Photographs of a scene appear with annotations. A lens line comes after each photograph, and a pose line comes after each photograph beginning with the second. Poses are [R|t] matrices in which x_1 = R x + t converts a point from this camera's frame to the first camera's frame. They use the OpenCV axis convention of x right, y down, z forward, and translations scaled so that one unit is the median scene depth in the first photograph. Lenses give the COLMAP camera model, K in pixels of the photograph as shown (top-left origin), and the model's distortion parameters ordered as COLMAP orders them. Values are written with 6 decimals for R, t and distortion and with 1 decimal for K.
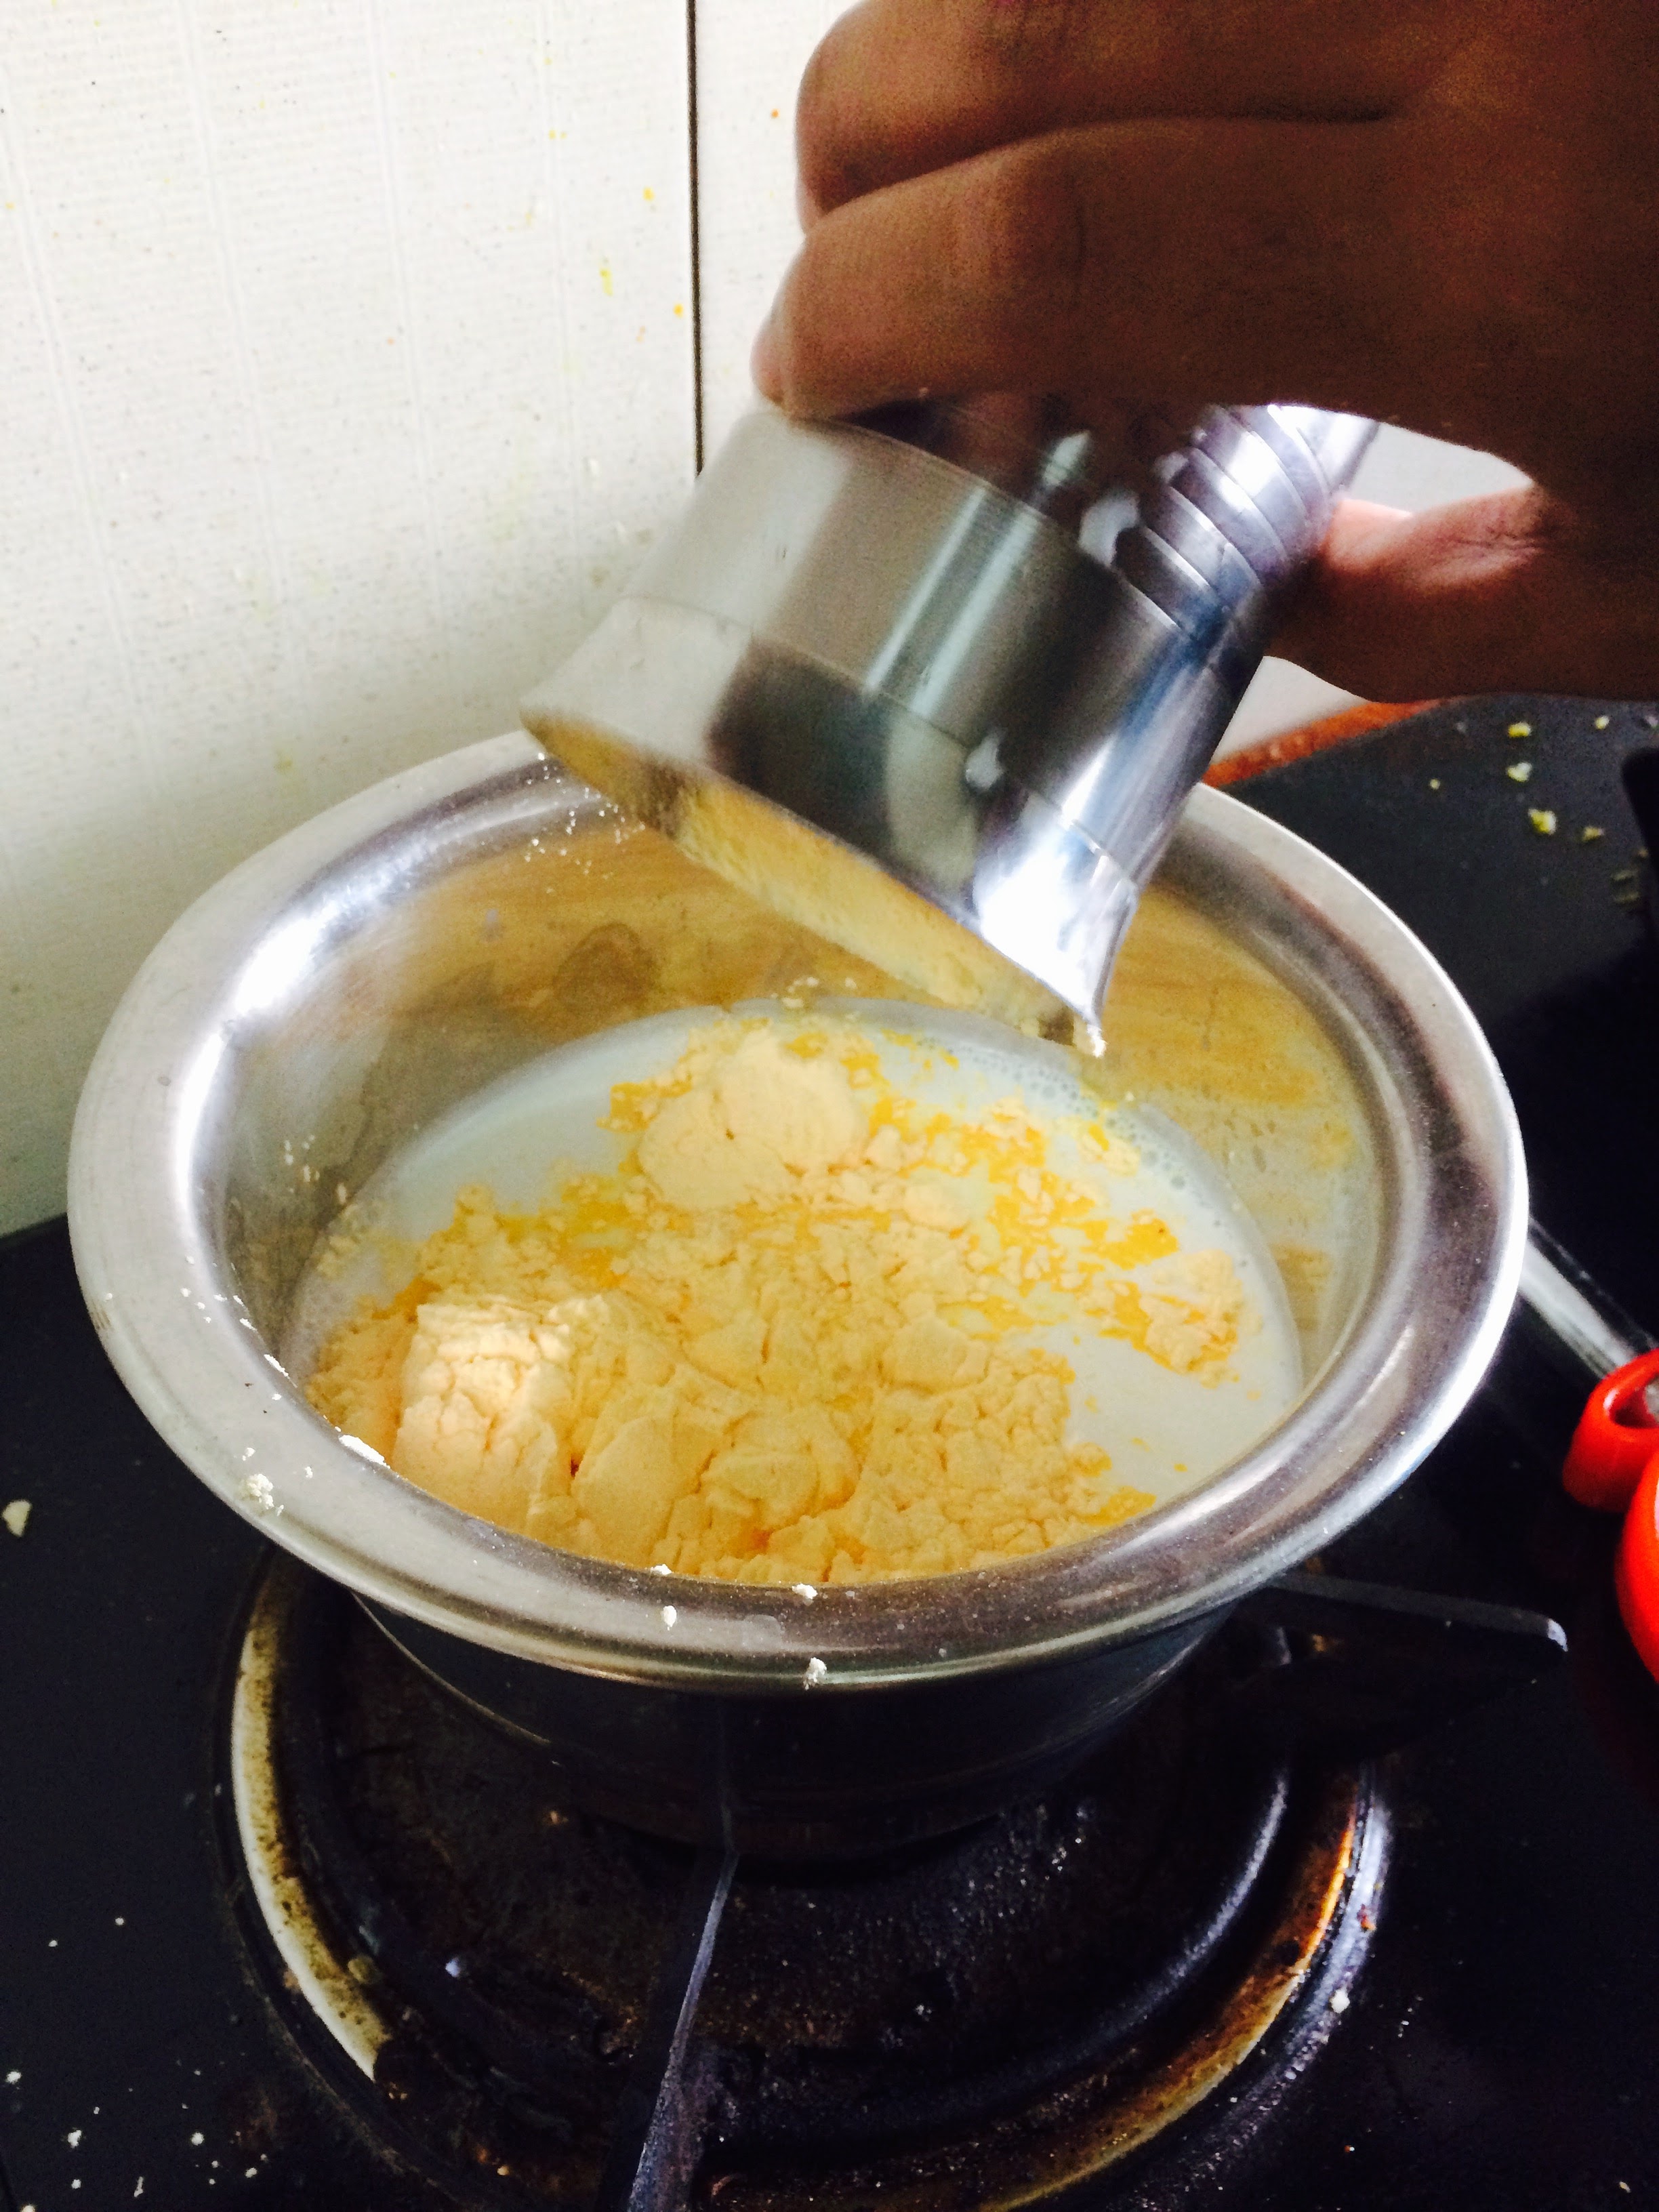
lens RADIAL K [[1940.9, 0, 834.6], [0, 1940.9, 1095.5], [0, 0, 1]] dist [0.020657, -0.094277]
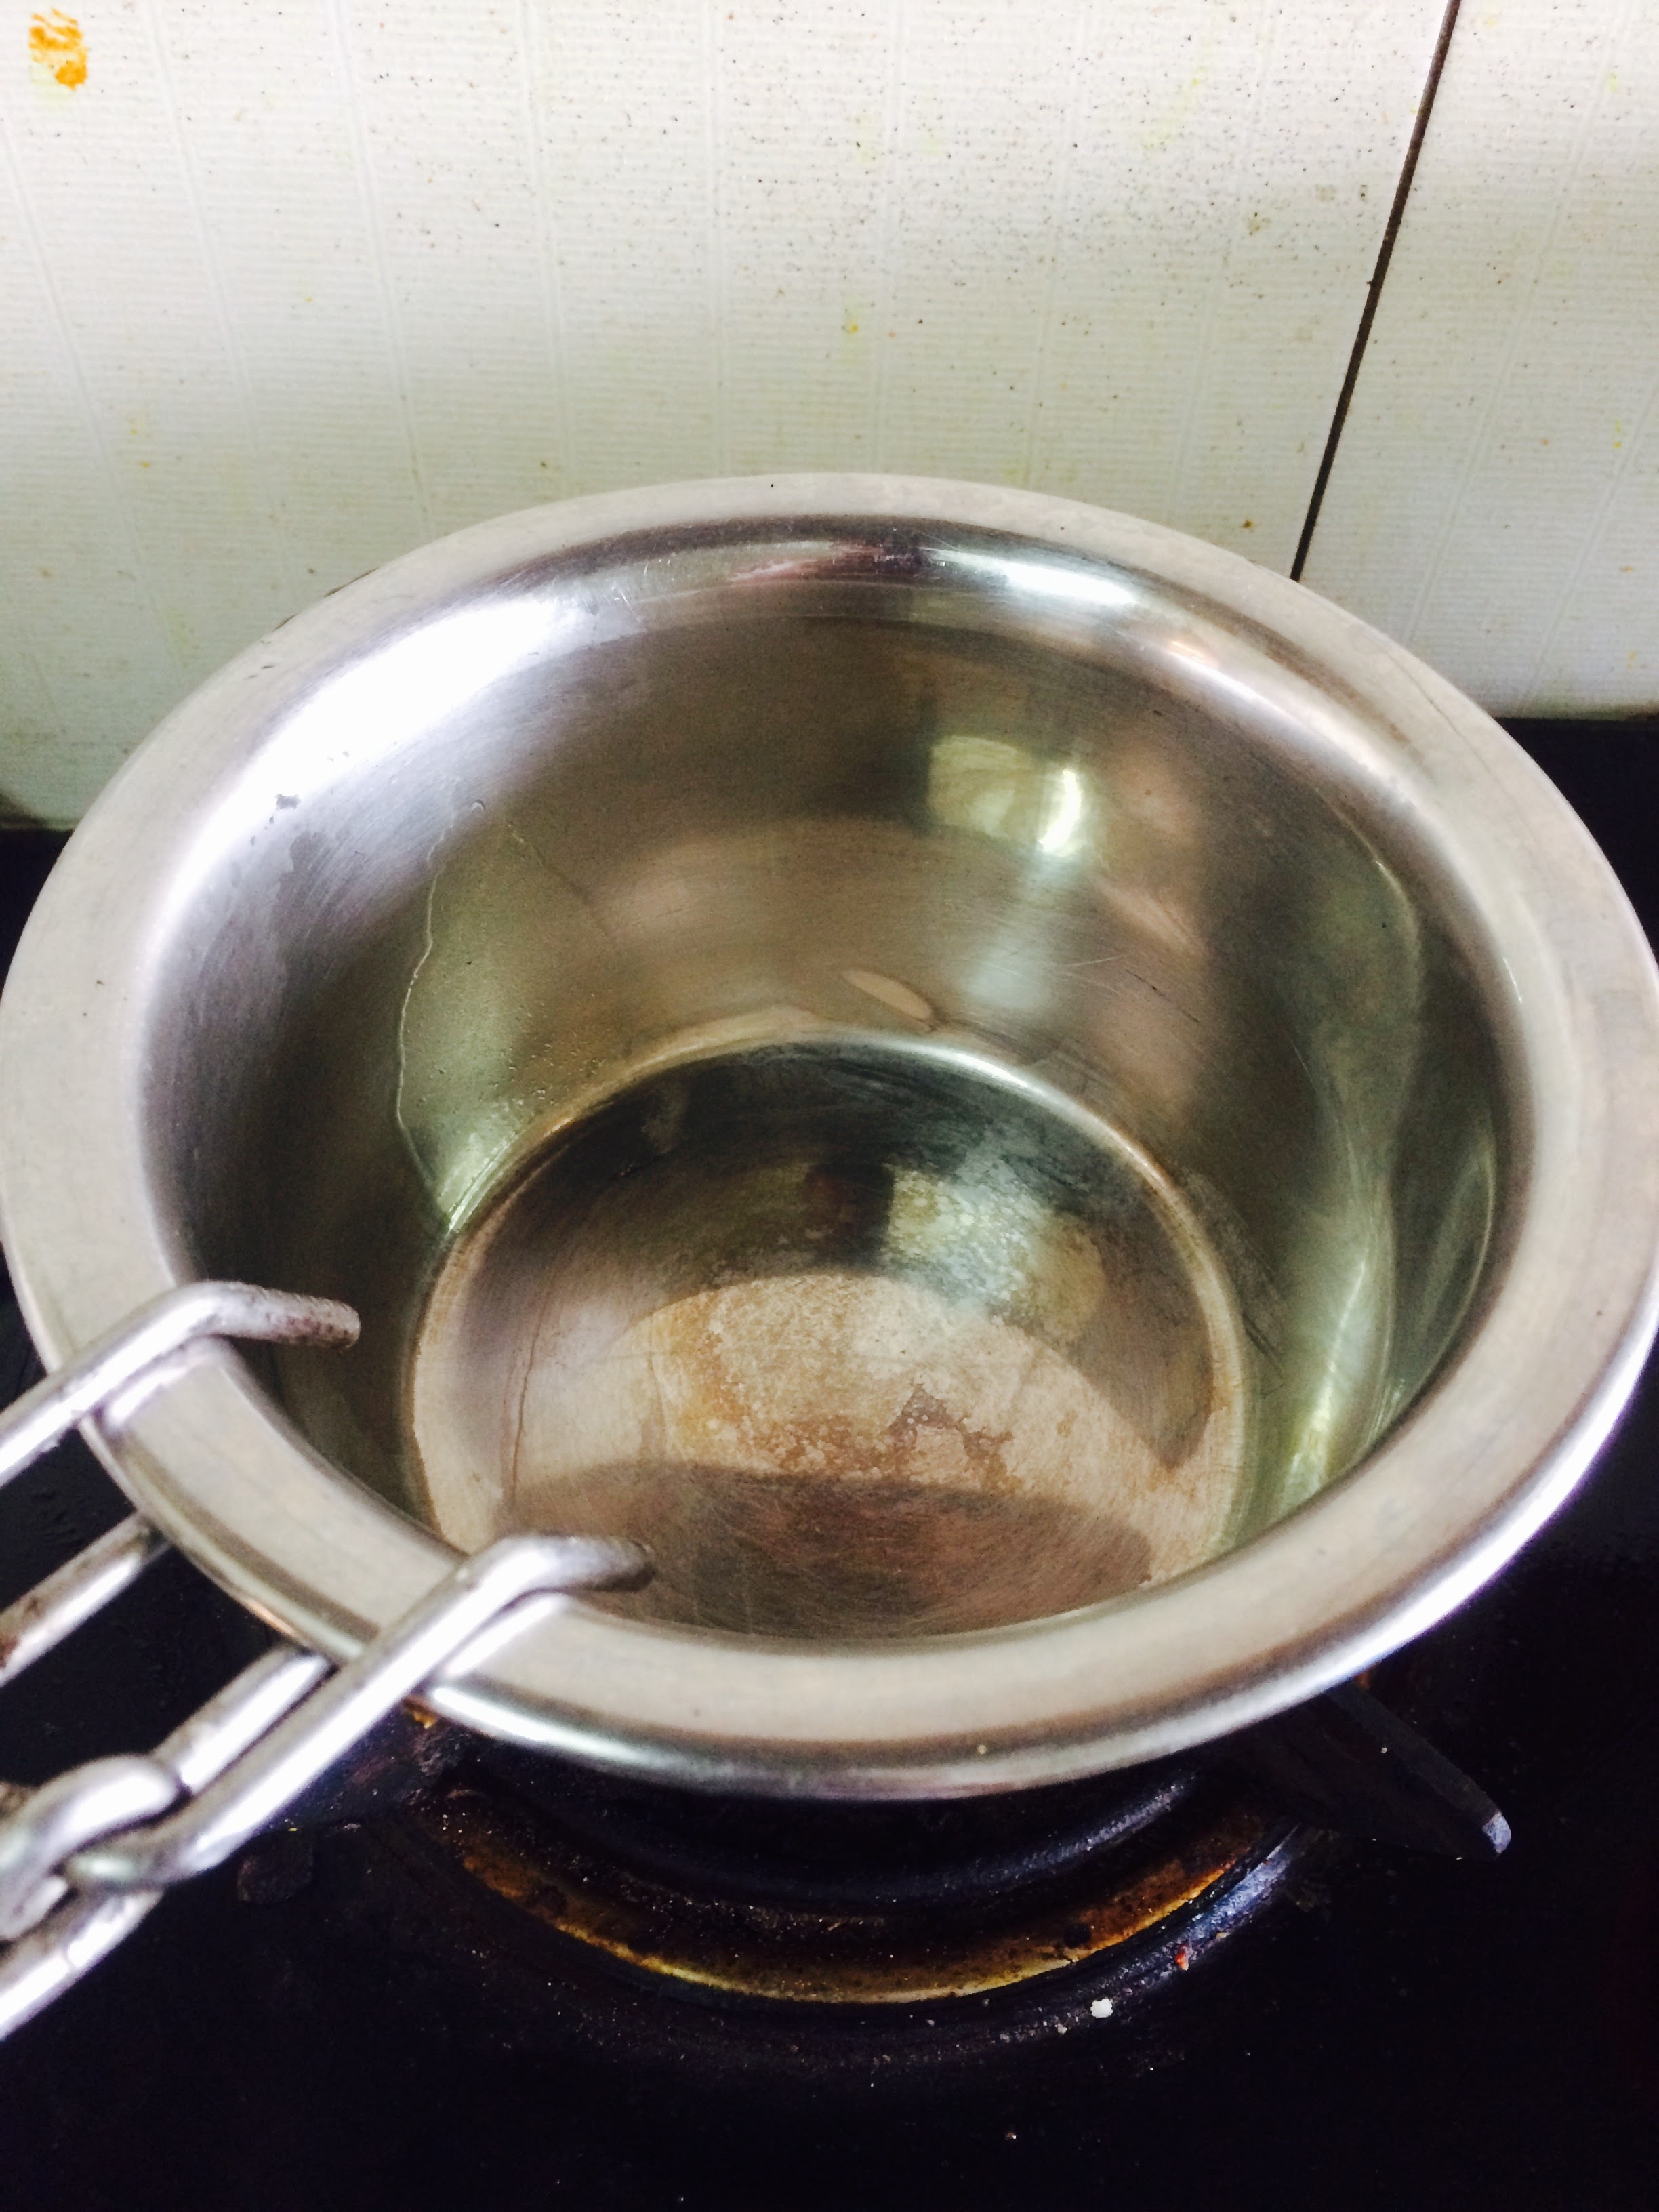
lens RADIAL K [[1940.9, 0, 825.3], [0, 1940.9, 1120.1], [0, 0, 1]] dist [0.020657, -0.094277]
pose [[0.830057, 0.447230, -0.333153, 0.262539], [-0.366575, 0.887756, 0.278410, -0.119352], [0.420272, -0.108971, 0.900831, 0.145613]]
